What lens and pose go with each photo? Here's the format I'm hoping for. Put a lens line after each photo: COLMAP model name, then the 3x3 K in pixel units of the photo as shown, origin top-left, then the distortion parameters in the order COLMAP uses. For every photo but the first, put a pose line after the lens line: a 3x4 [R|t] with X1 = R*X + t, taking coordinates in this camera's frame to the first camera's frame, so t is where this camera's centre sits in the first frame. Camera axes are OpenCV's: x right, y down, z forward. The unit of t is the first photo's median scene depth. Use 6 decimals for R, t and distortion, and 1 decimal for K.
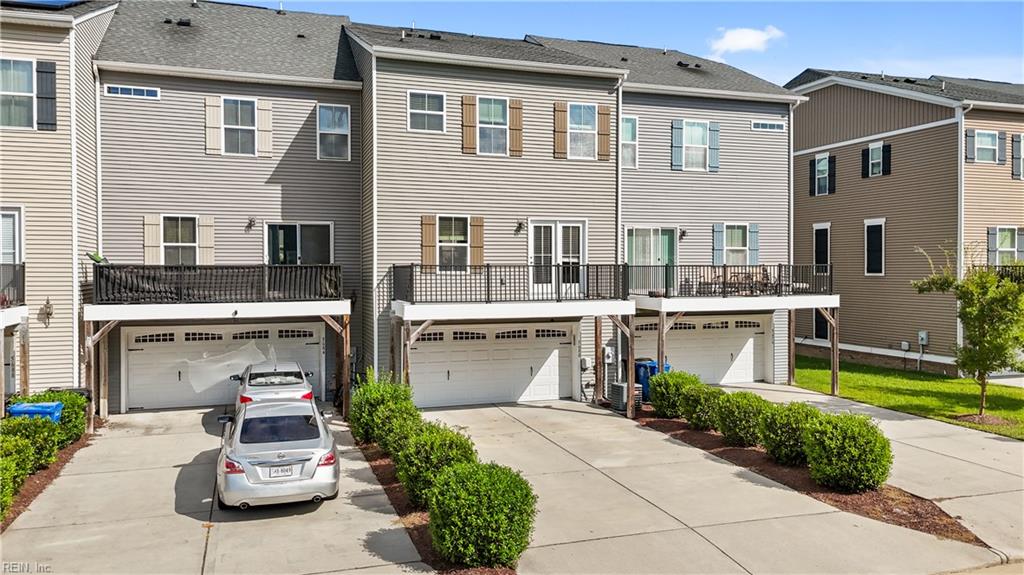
lens RADIAL K [[768.9, 0, 518.0], [0, 768.9, 271.7], [0, 0, 1]] dist [0.066167, -0.072010]
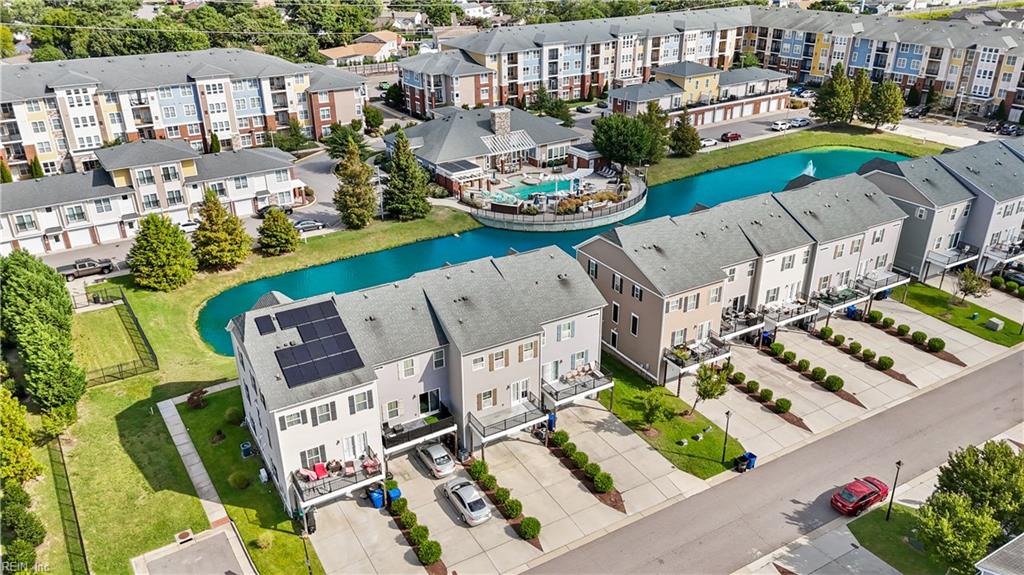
lens RADIAL K [[753.7, 0, 515.1], [0, 753.7, 288.5], [0, 0, 1]] dist [0.070001, -0.065785]
pose [[0.980512, -0.089024, 0.175134, -0.431714], [0.005981, 0.904553, 0.426318, -1.590905], [-0.196371, -0.416963, 0.887457, -1.354178]]
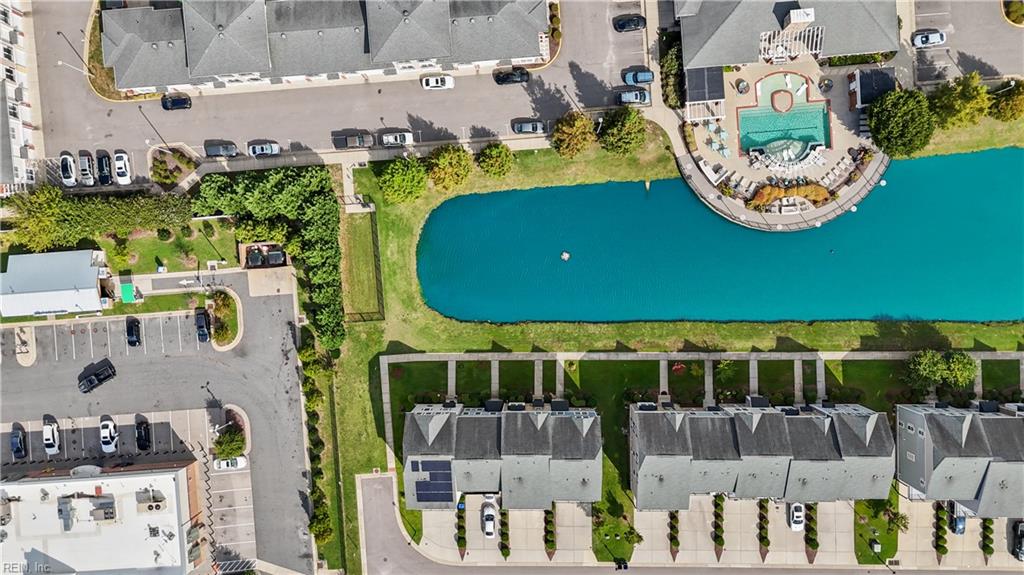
lens RADIAL K [[753.7, 0, 515.1], [0, 753.7, 288.5], [0, 0, 1]] dist [0.070001, -0.065785]
pose [[0.947463, 0.319046, -0.022866, -0.451815], [0.032077, -0.023647, 0.999206, -5.403423], [0.318252, -0.947444, -0.032639, 2.541019]]
